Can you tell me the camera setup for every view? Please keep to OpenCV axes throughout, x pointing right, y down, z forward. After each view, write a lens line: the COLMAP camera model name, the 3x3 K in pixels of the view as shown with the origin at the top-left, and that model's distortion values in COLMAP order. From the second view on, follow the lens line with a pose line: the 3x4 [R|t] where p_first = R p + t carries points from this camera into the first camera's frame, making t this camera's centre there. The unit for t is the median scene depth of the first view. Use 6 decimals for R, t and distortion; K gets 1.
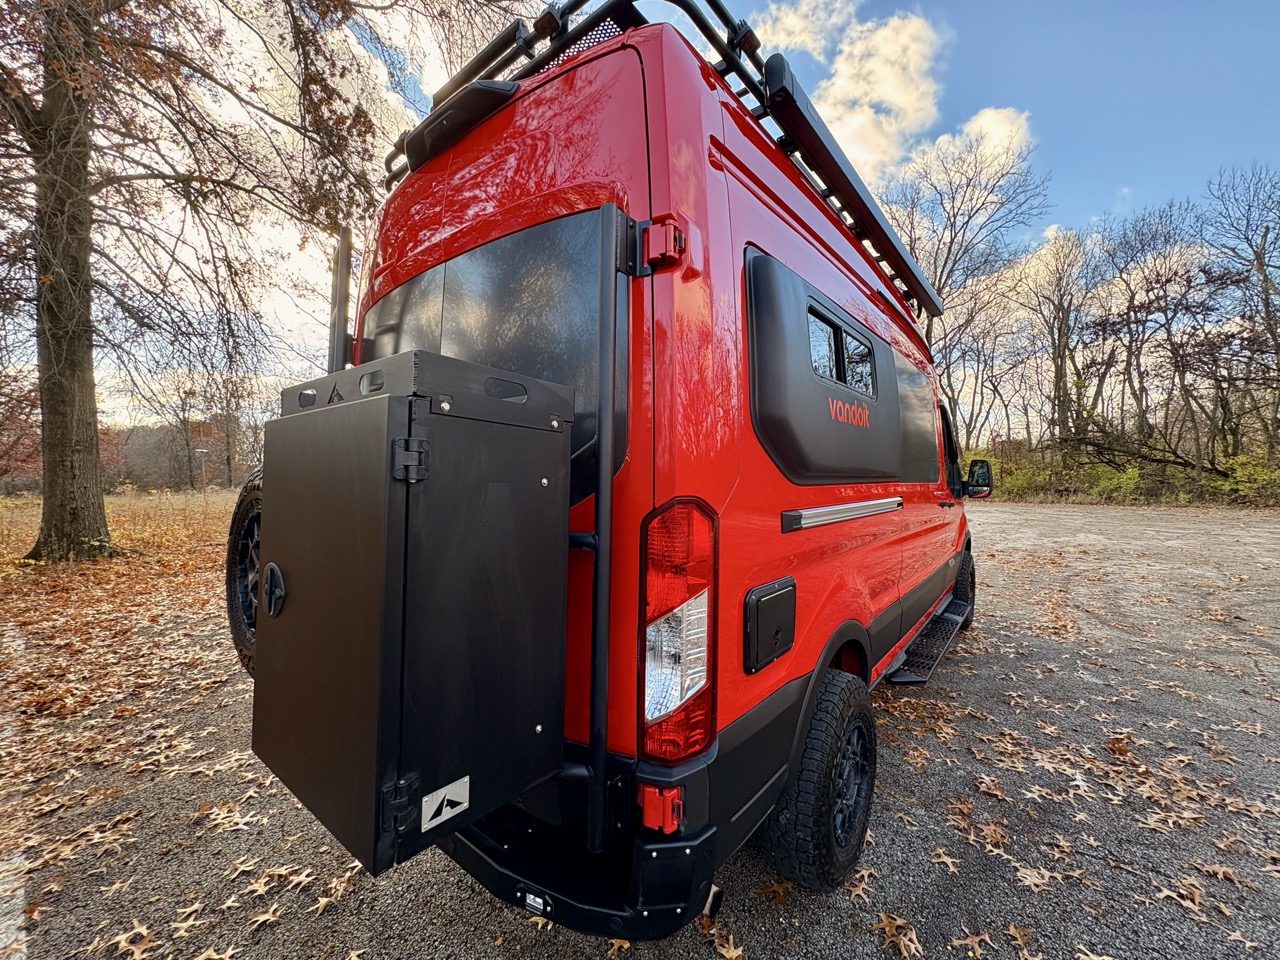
lens RADIAL K [[517.4, 0, 642.0], [0, 517.4, 479.2], [0, 0, 1]] dist [-0.000276, -0.001023]
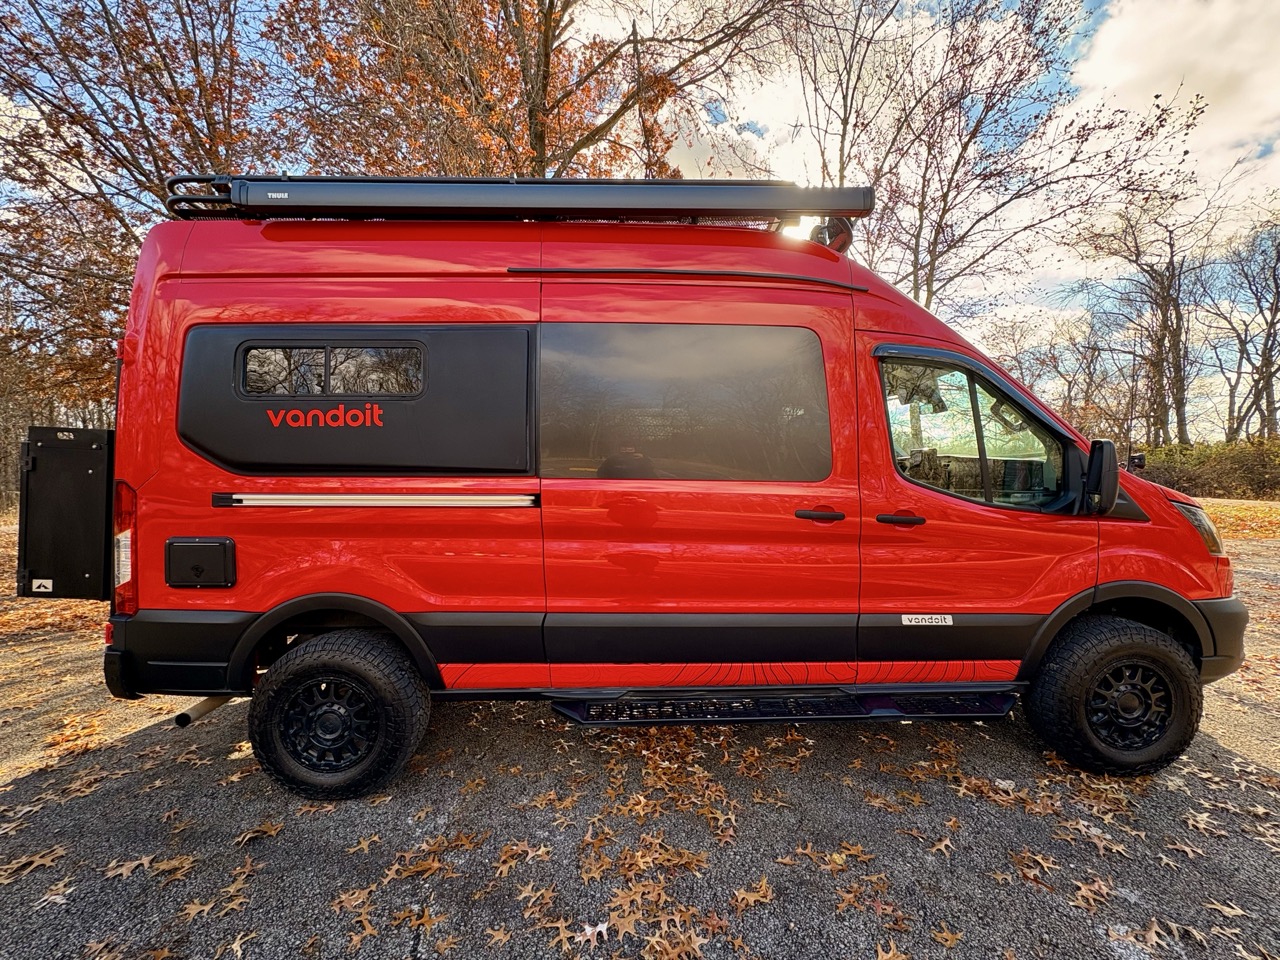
lens RADIAL K [[517.4, 0, 645.3], [0, 517.4, 468.5], [0, 0, 1]] dist [-0.000276, -0.001023]
pose [[0.627413, -0.009289, -0.778631, 2.147696], [0.006075, 0.999957, -0.007034, 0.008795], [0.778663, -0.000317, 0.627442, 0.980745]]
